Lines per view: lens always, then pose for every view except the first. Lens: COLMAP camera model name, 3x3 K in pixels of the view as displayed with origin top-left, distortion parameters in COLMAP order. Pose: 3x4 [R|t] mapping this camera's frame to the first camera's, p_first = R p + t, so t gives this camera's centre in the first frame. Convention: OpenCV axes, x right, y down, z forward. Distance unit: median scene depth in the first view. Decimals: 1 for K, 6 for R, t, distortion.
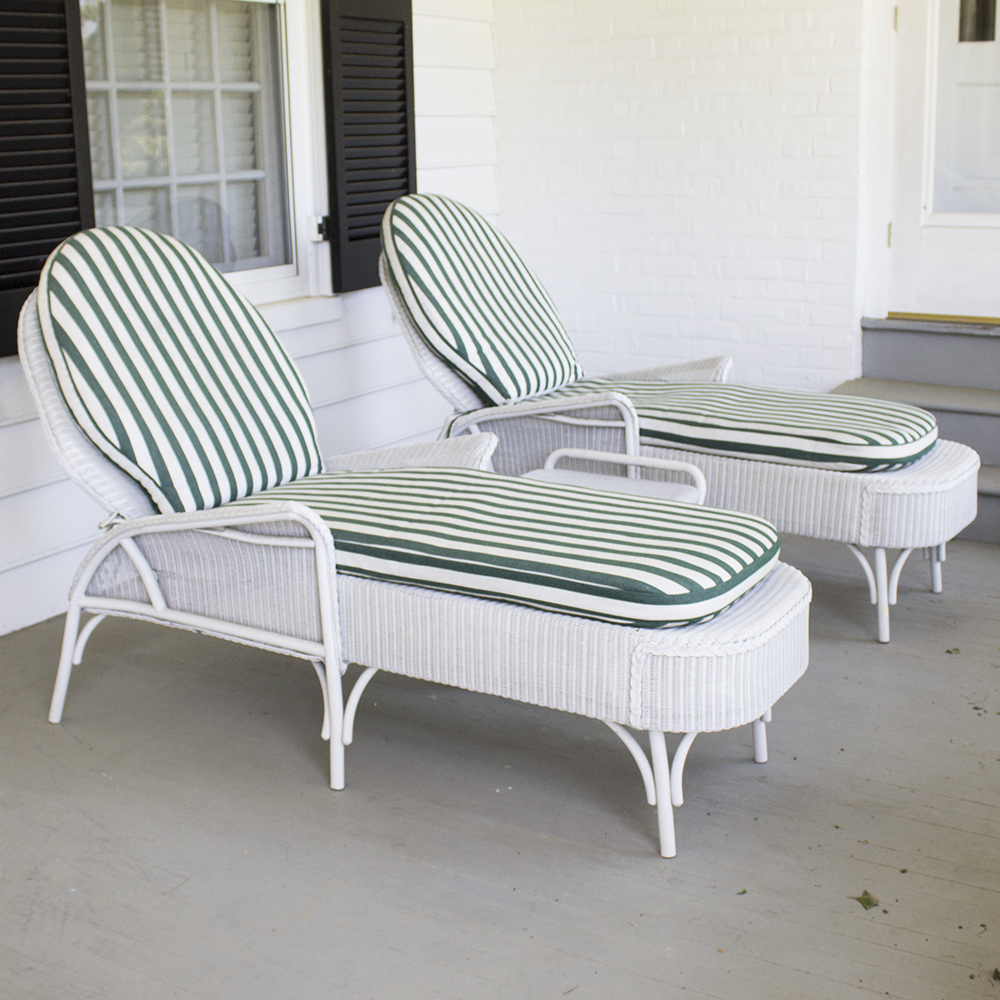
lens RADIAL K [[1464.9, 0, 475.9], [0, 1464.9, 498.7], [0, 0, 1]] dist [-0.159860, 0.086847]
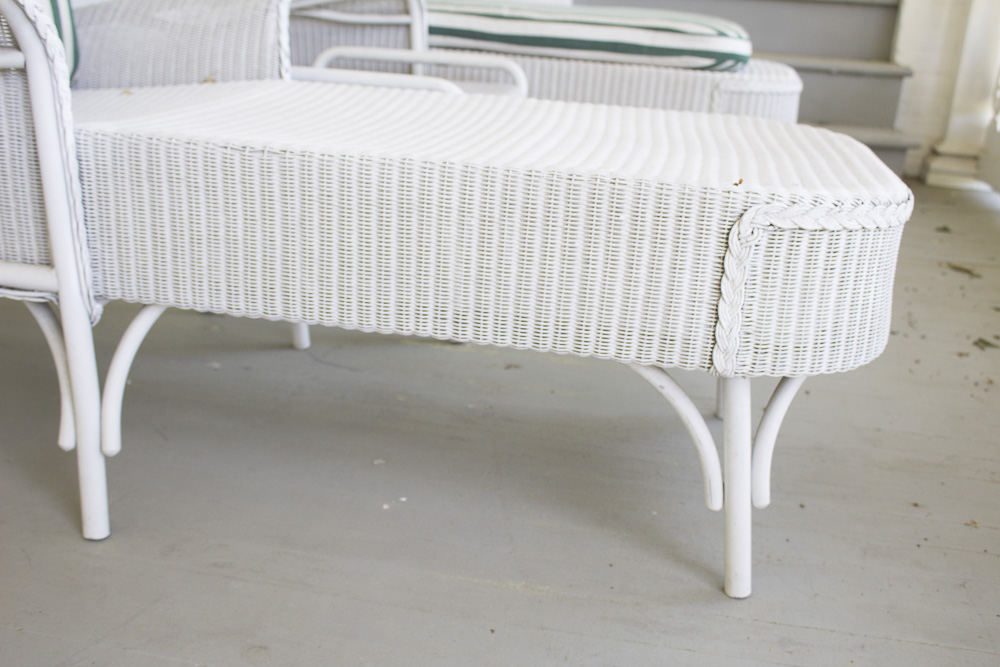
lens RADIAL K [[1019.8, 0, 500.0], [0, 1019.8, 333.5], [0, 0, 1]] dist [-0.143663, 0.156571]
pose [[0.930885, -0.062339, 0.359954, -0.066572], [0.027928, 0.994593, 0.100024, 0.071820], [-0.364243, -0.083058, 0.927593, 0.478609]]
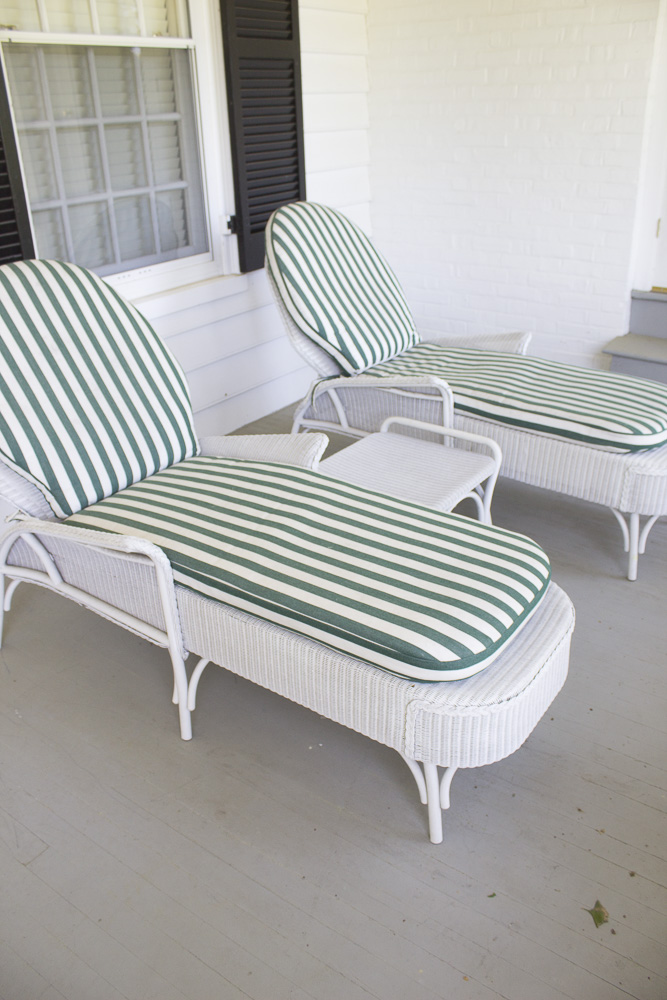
lens RADIAL K [[819.6, 0, 333.5], [0, 819.6, 500.0], [0, 0, 1]] dist [-0.164577, 0.144308]
pose [[0.997221, 0.024385, -0.070392, 0.061949], [-0.008522, 0.976047, 0.217393, -0.126964], [0.074007, -0.216189, 0.973543, 0.286853]]
